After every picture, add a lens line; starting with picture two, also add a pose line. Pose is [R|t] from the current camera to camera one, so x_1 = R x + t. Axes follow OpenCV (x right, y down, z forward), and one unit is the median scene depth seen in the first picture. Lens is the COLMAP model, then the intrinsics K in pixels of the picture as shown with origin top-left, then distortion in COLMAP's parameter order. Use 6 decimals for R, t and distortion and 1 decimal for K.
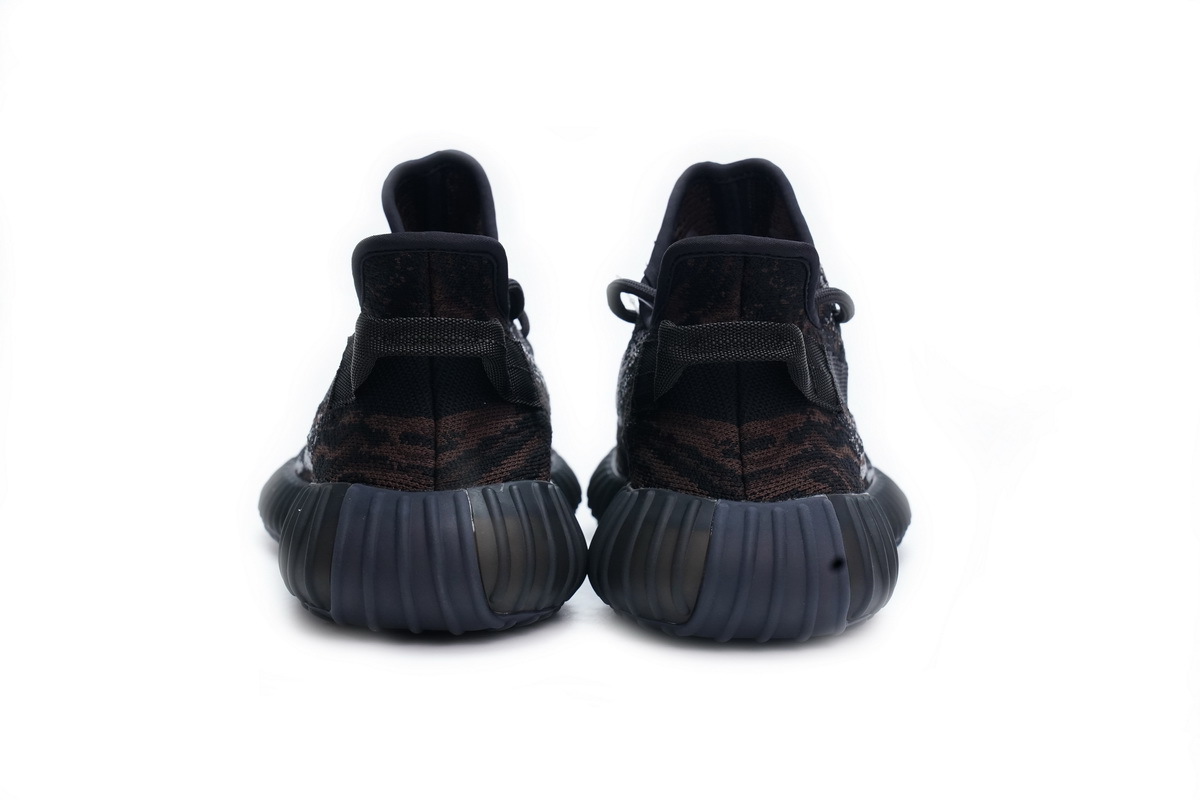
lens RADIAL K [[2002.4, 0, 600.0], [0, 2002.4, 400.0], [0, 0, 1]] dist [0.147281, -0.087699]
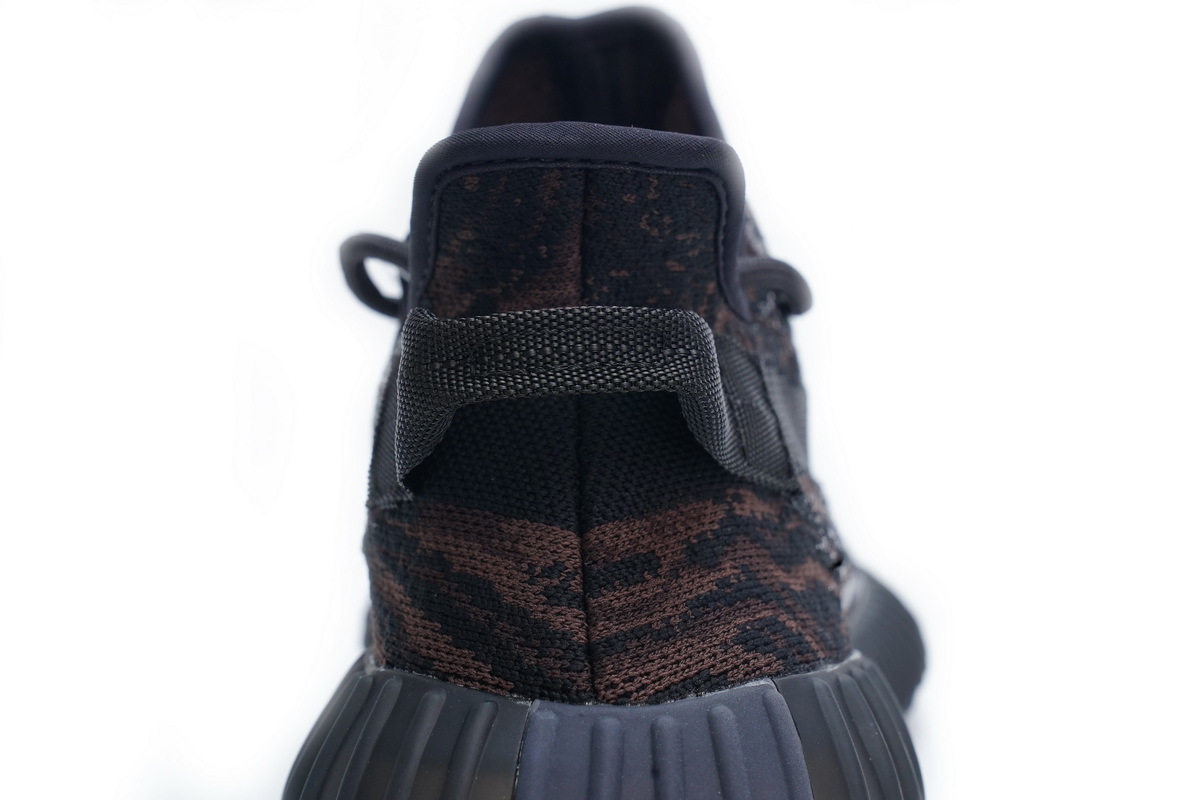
lens RADIAL K [[2002.4, 0, 600.0], [0, 2002.4, 400.0], [0, 0, 1]] dist [0.147281, -0.087699]
pose [[0.999352, -0.022827, 0.027820, 0.061614], [0.023077, 0.999696, -0.008701, -0.013662], [-0.027613, 0.009337, 0.999575, 0.536261]]
